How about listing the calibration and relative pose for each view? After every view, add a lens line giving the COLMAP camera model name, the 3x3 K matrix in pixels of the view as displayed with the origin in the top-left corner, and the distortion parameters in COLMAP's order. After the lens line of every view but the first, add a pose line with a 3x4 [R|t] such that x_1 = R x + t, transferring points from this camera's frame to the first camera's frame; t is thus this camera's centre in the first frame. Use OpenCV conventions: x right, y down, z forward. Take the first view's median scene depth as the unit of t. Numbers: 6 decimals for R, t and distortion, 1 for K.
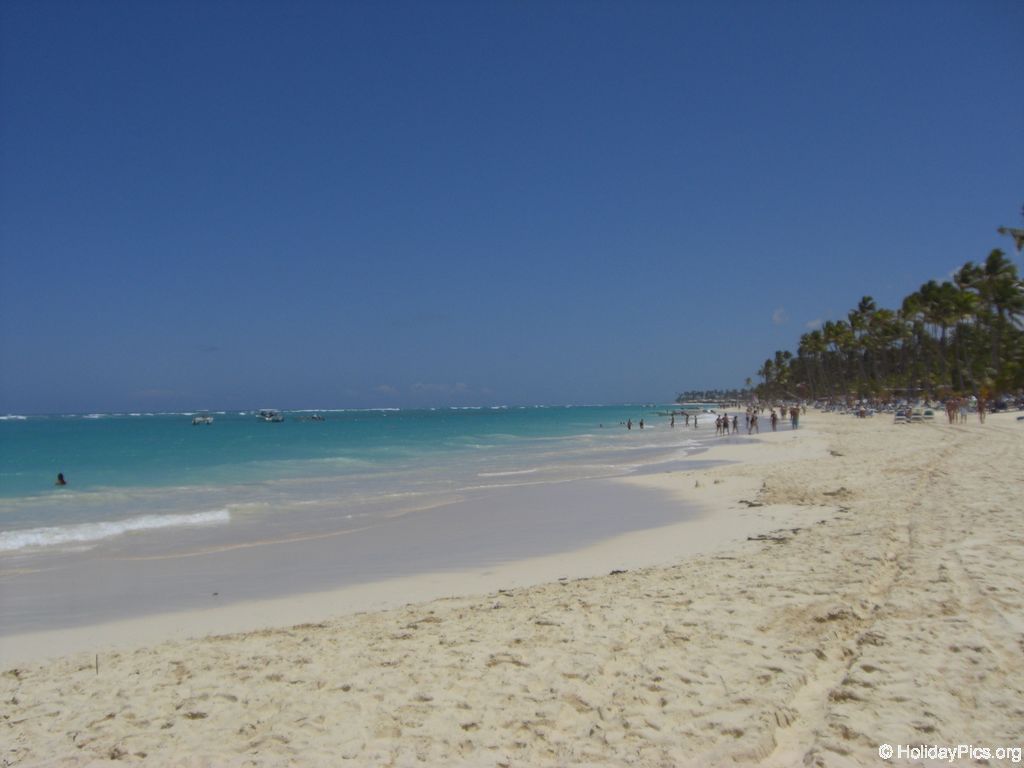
lens RADIAL K [[1120.7, 0, 512.0], [0, 1120.7, 384.0], [0, 0, 1]] dist [-0.288112, 0.418262]
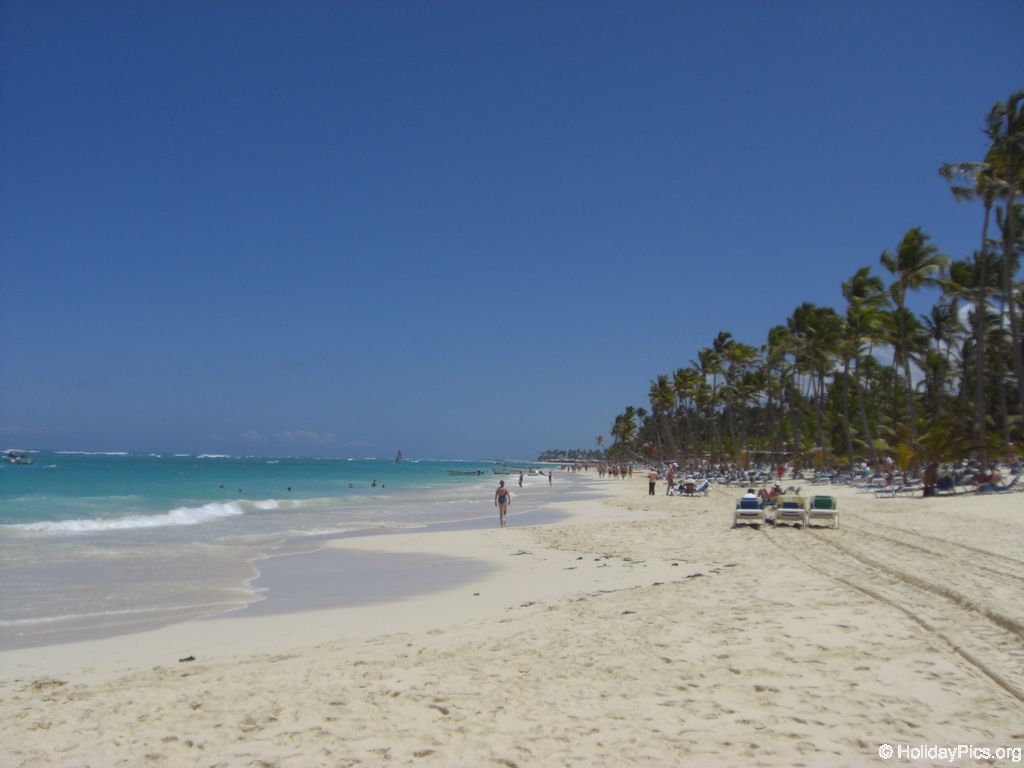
lens RADIAL K [[1120.7, 0, 512.0], [0, 1120.7, 384.0], [0, 0, 1]] dist [-0.288112, 0.418262]
pose [[0.992344, 0.043894, 0.115442, 0.078024], [-0.038197, 0.997962, -0.051114, 0.003140], [-0.117450, 0.046314, 0.991998, 0.213121]]
